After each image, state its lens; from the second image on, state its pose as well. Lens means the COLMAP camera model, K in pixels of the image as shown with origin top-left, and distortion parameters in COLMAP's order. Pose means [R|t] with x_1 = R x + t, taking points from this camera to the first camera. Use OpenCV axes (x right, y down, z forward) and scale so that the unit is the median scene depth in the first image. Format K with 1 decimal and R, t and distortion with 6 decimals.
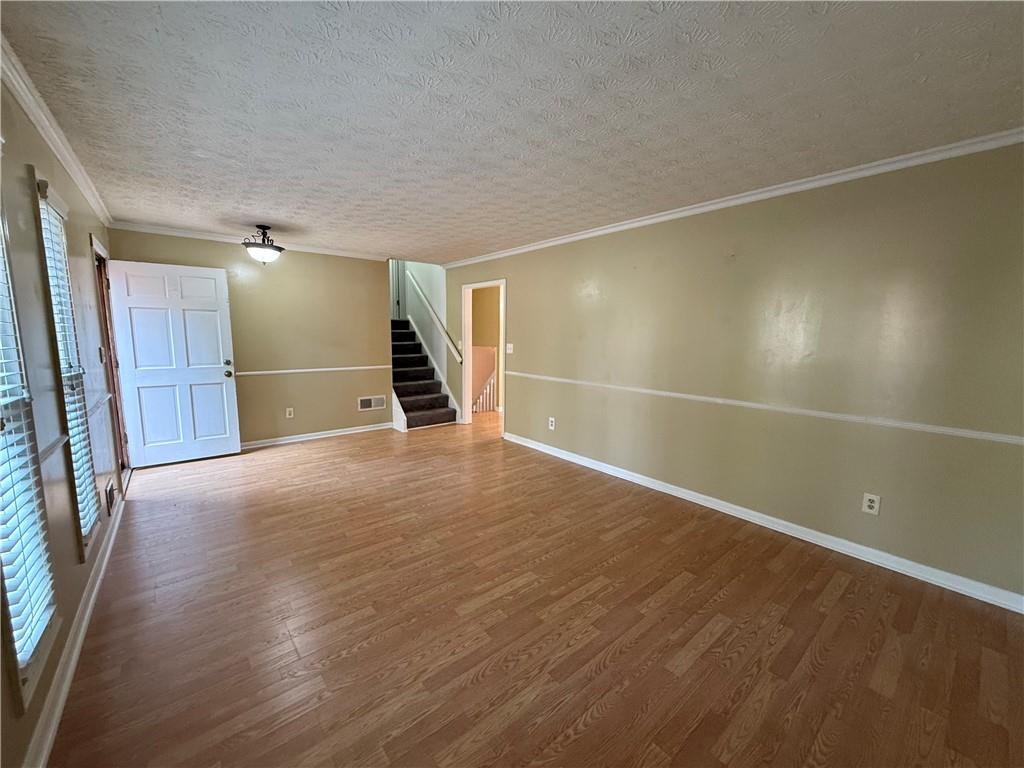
lens RADIAL K [[408.1, 0, 510.8], [0, 408.1, 385.5], [0, 0, 1]] dist [0.002042, -0.000350]
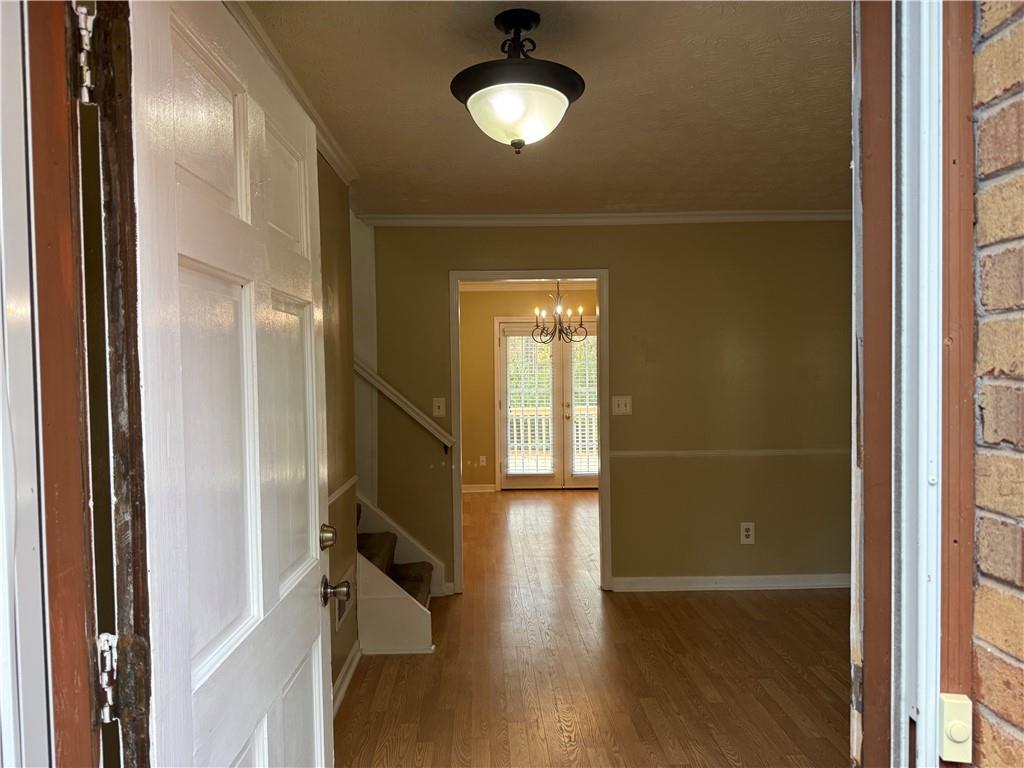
lens RADIAL K [[721.8, 0, 506.2], [0, 721.8, 392.0], [0, 0, 1]] dist [0.139274, -0.257406]
pose [[0.607133, -0.043952, 0.793383, -1.052431], [0.124682, 0.991370, -0.040492, -0.116531], [-0.784757, 0.123504, 0.607374, 0.750718]]
